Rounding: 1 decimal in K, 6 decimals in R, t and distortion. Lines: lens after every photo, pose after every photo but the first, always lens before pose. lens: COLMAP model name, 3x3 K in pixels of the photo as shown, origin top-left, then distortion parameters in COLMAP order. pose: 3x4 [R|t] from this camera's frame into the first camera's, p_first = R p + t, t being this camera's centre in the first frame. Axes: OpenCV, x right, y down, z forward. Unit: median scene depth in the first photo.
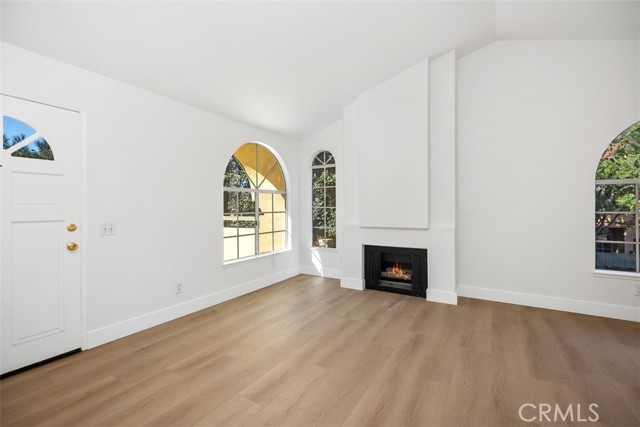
lens RADIAL K [[287.6, 0, 320.0], [0, 287.6, 210.6], [0, 0, 1]] dist [0.004833, -0.000983]
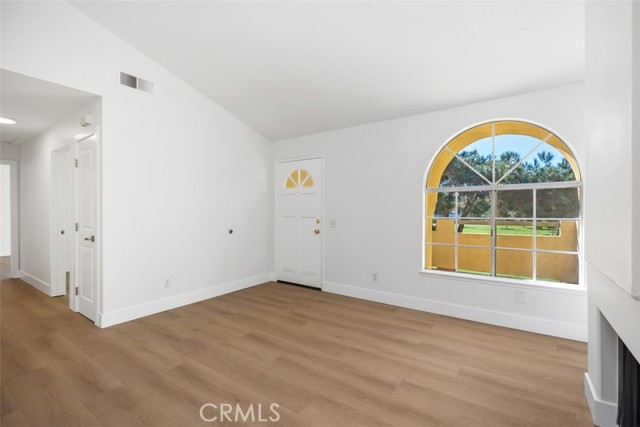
lens RADIAL K [[287.6, 0, 314.6], [0, 287.6, 212.9], [0, 0, 1]] dist [0.004833, -0.000983]
pose [[-0.075674, 0.013345, -0.997043, 0.740126], [-0.012643, 0.999817, 0.014342, -0.015703], [0.997052, 0.013690, -0.075491, 0.846552]]
